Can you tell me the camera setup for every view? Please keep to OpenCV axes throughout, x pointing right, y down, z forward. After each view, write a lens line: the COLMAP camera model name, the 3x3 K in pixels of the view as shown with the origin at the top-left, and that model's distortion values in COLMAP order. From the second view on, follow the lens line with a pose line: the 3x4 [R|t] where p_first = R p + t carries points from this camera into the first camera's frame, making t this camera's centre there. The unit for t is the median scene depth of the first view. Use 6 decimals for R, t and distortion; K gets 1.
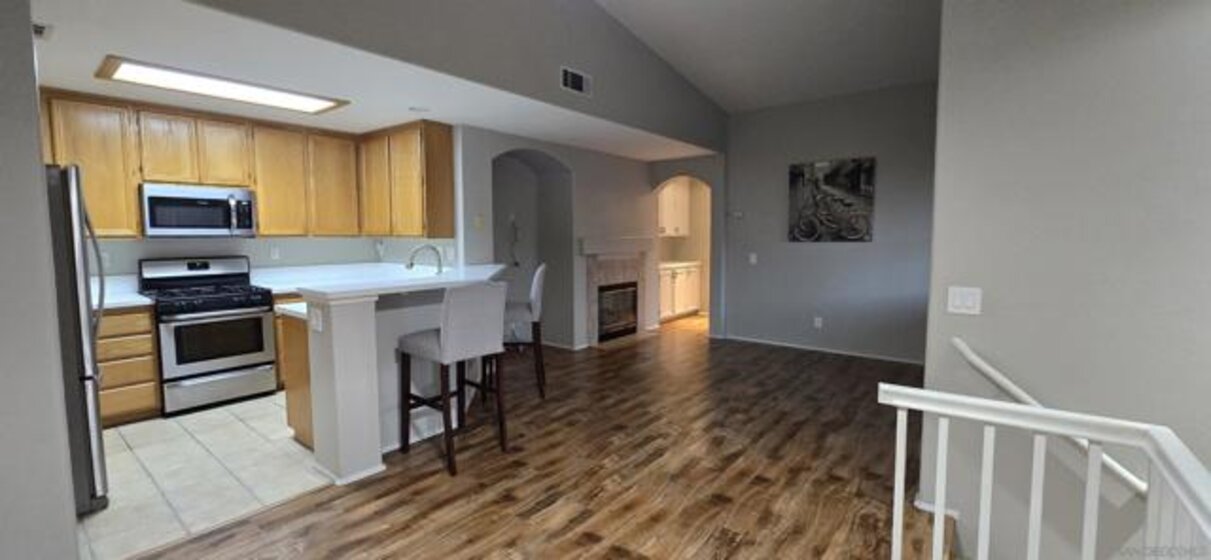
lens RADIAL K [[498.2, 0, 608.0], [0, 498.2, 273.0], [0, 0, 1]] dist [-0.002223, -0.000274]
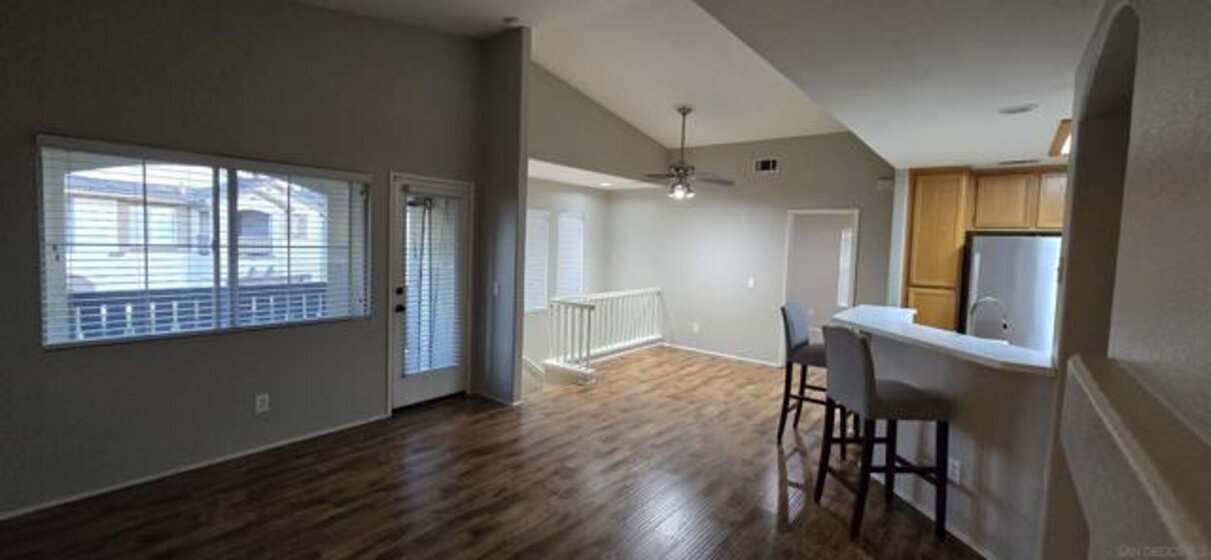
lens RADIAL K [[498.2, 0, 608.0], [0, 498.2, 273.0], [0, 0, 1]] dist [-0.002223, -0.000274]
pose [[-0.999517, -0.030992, 0.002230, 0.234209], [-0.030380, 0.989791, 0.139252, -0.217741], [-0.006523, 0.139117, -0.990254, 2.113648]]
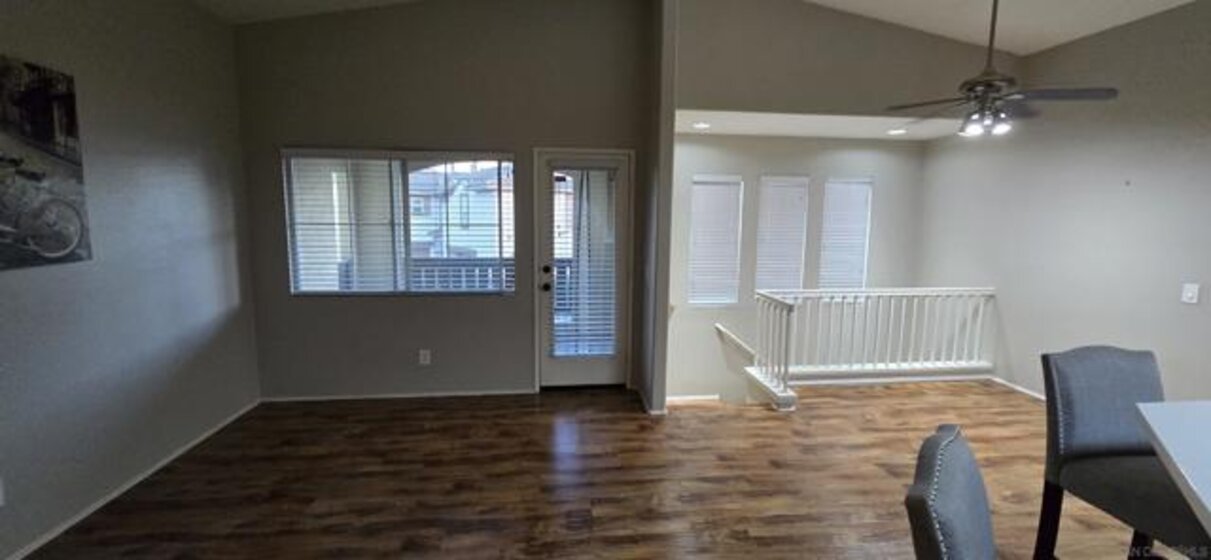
lens RADIAL K [[498.2, 0, 608.0], [0, 498.2, 273.0], [0, 0, 1]] dist [-0.002223, -0.000274]
pose [[-0.700258, -0.092703, 0.707845, -0.230548], [0.047028, 0.983389, 0.175314, -0.181315], [-0.712339, 0.156054, -0.684267, 1.605409]]
